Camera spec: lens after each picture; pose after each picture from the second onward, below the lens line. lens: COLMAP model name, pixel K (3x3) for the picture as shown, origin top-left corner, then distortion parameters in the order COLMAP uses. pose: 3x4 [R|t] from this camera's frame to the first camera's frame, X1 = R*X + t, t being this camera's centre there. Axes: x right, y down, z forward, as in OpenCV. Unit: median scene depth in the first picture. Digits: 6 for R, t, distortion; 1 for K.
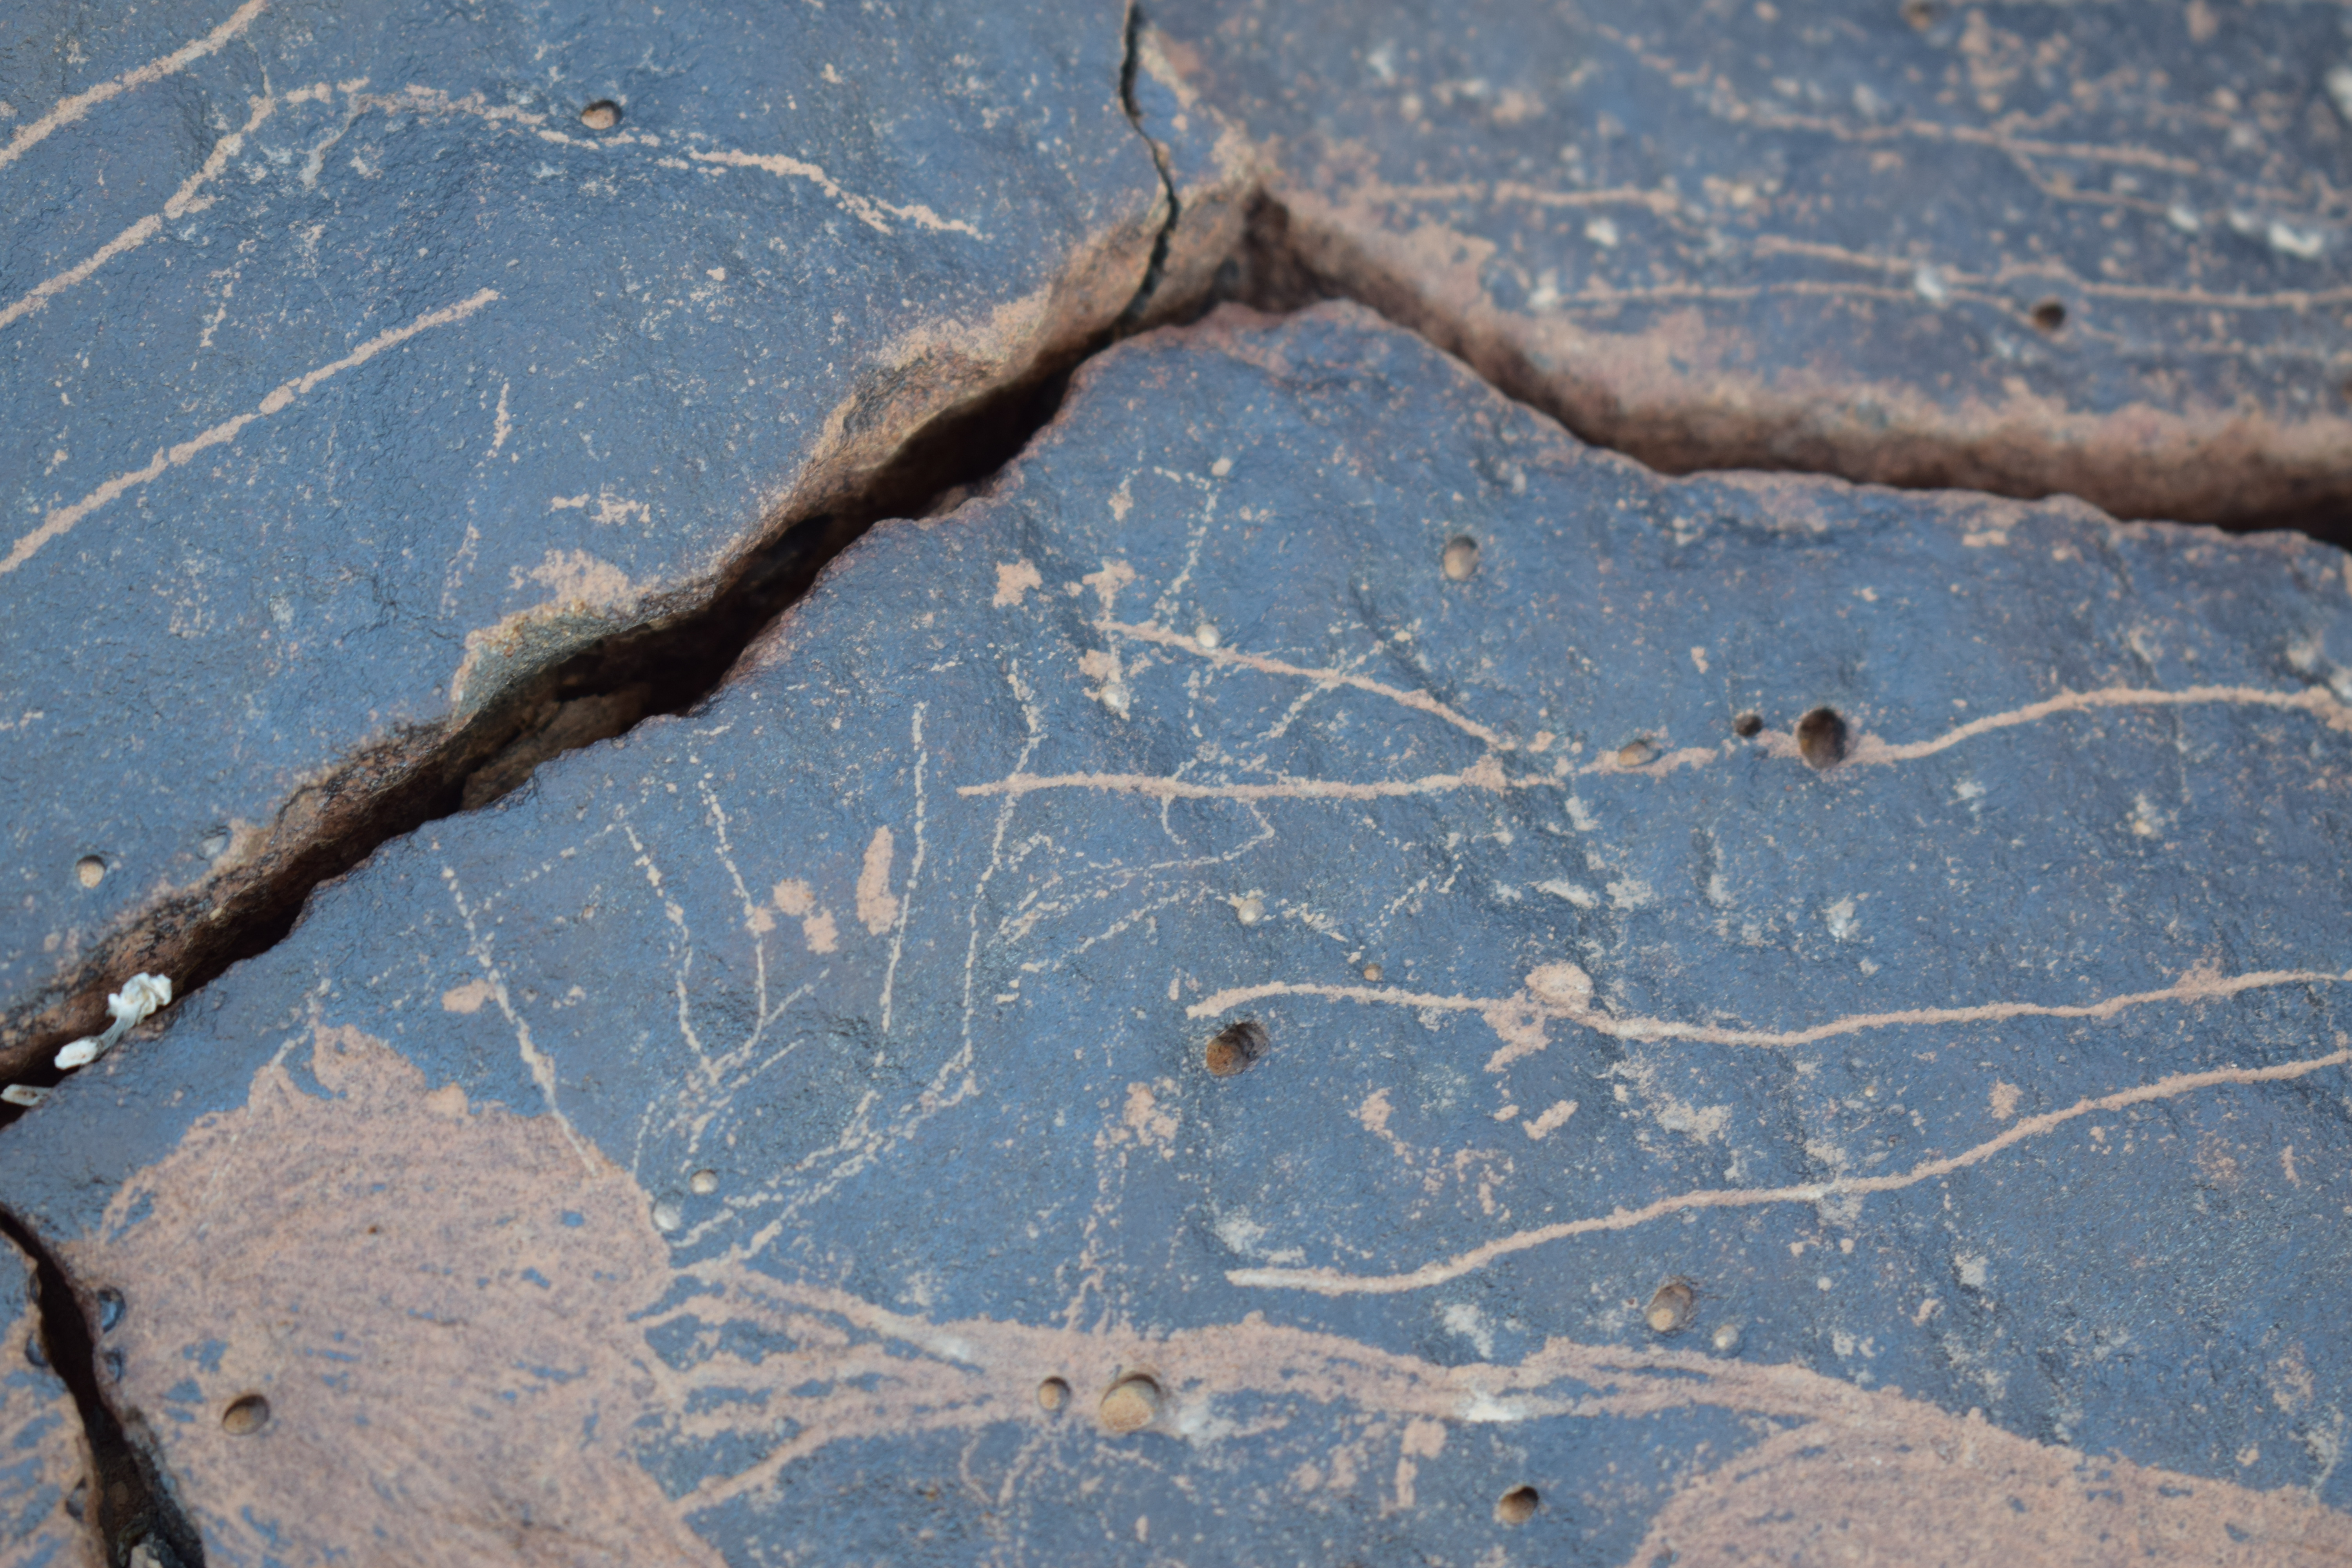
lens RADIAL K [[5380.9, 0, 1174.9], [0, 5380.9, 776.9], [0, 0, 1]] dist [0.059741, 0.113460]
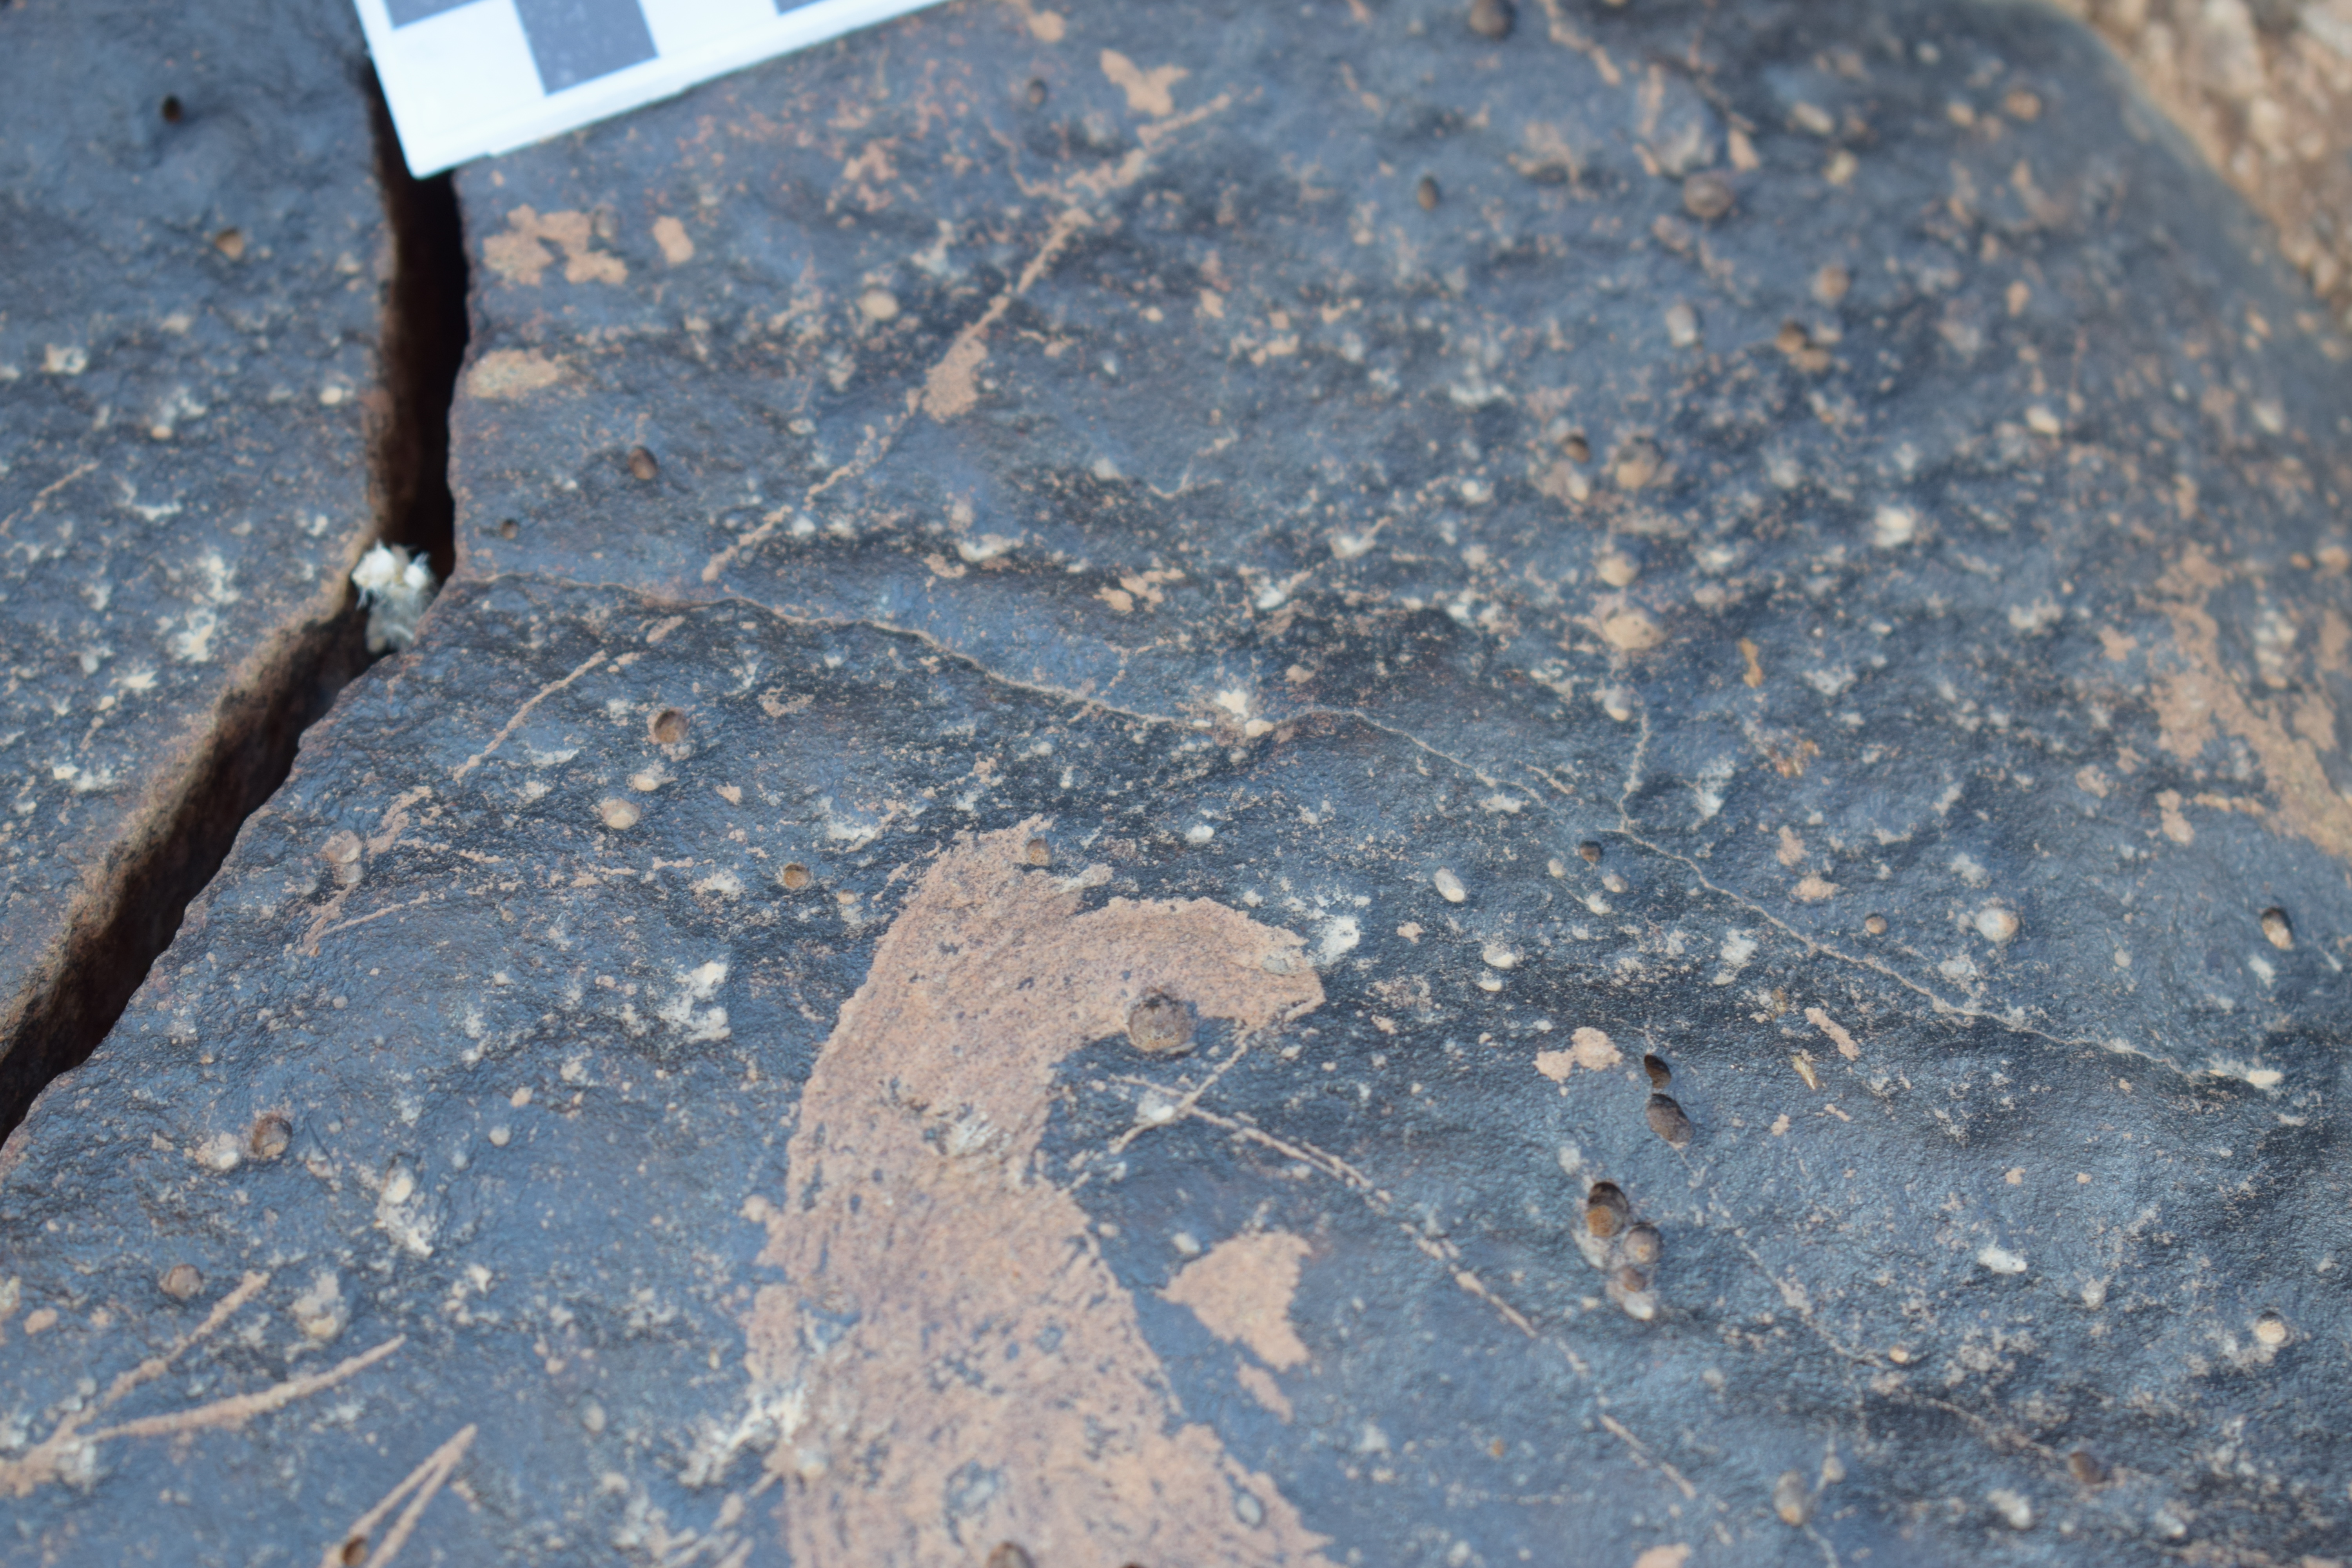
lens RADIAL K [[5380.9, 0, 1174.9], [0, 5380.9, 776.9], [0, 0, 1]] dist [0.059741, 0.113460]
pose [[0.684637, -0.710370, 0.163237, 0.299185], [0.691566, 0.703826, 0.162377, -0.119063], [-0.230238, 0.001720, 0.973133, -0.000784]]
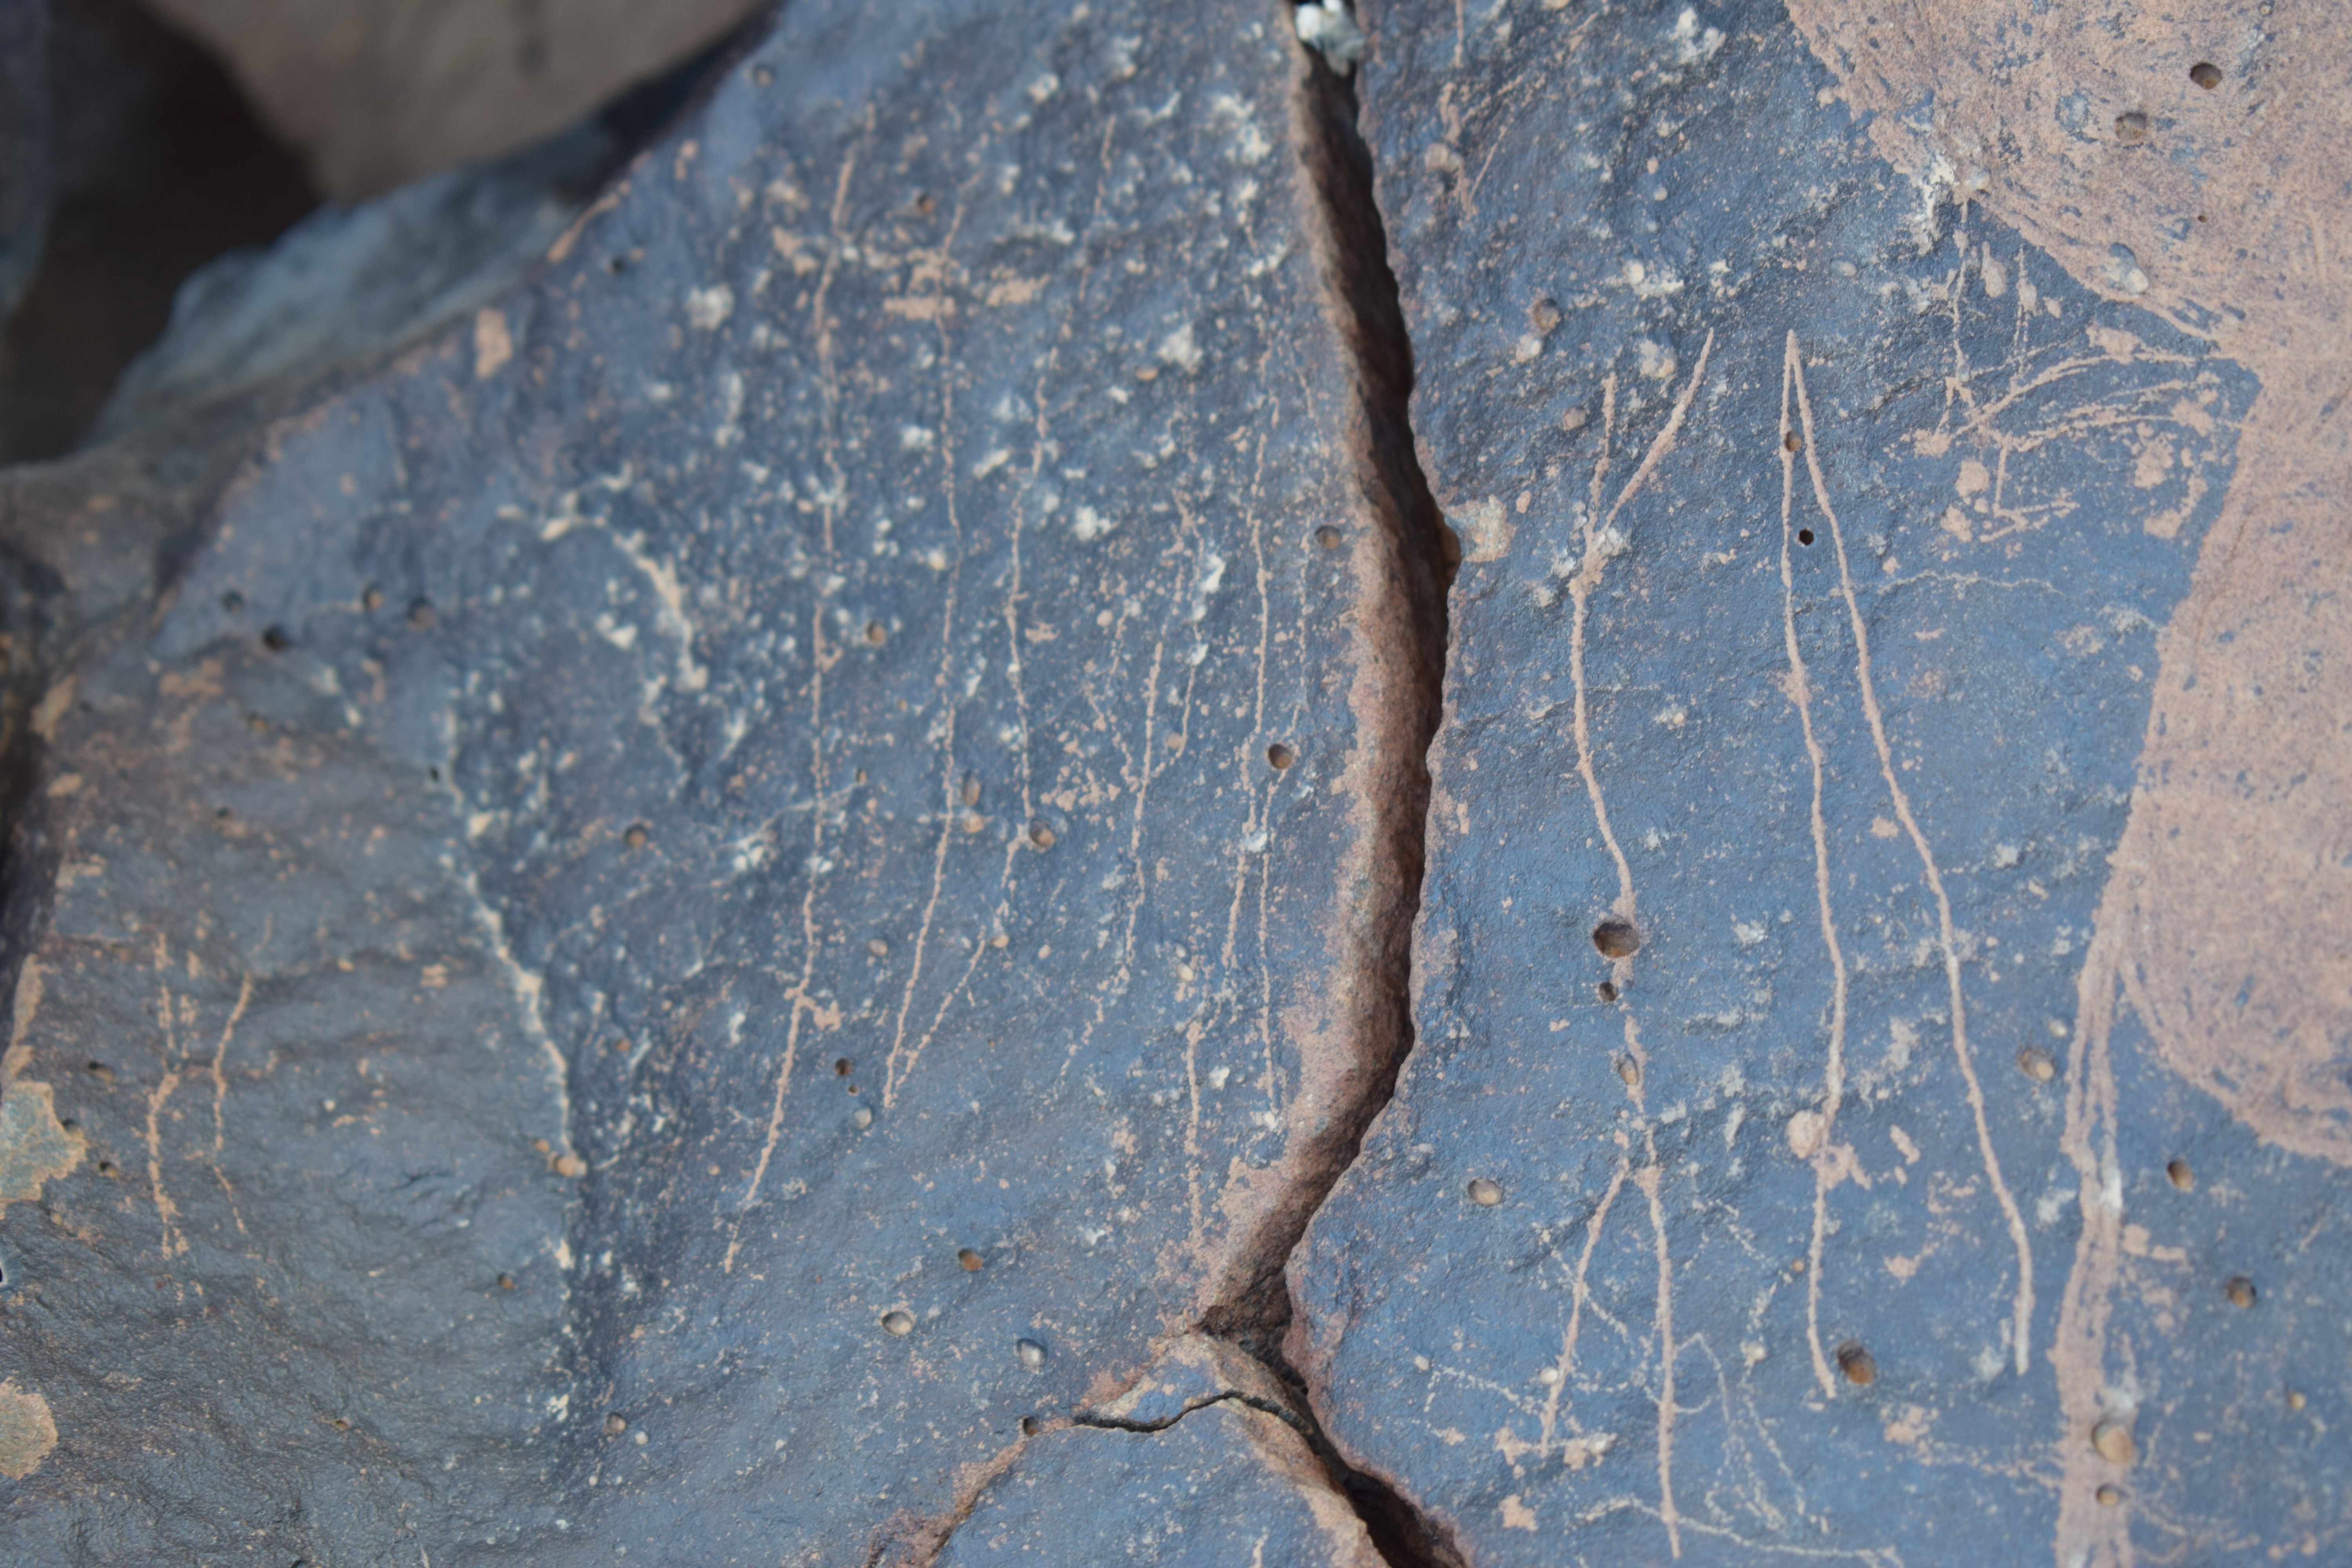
lens RADIAL K [[5380.9, 0, 1174.9], [0, 5380.9, 776.9], [0, 0, 1]] dist [0.059741, 0.113460]
pose [[0.004719, -0.997096, 0.076006, 0.055525], [0.998960, 0.008147, 0.044856, -0.191287], [-0.045345, 0.075715, 0.996098, -0.424123]]
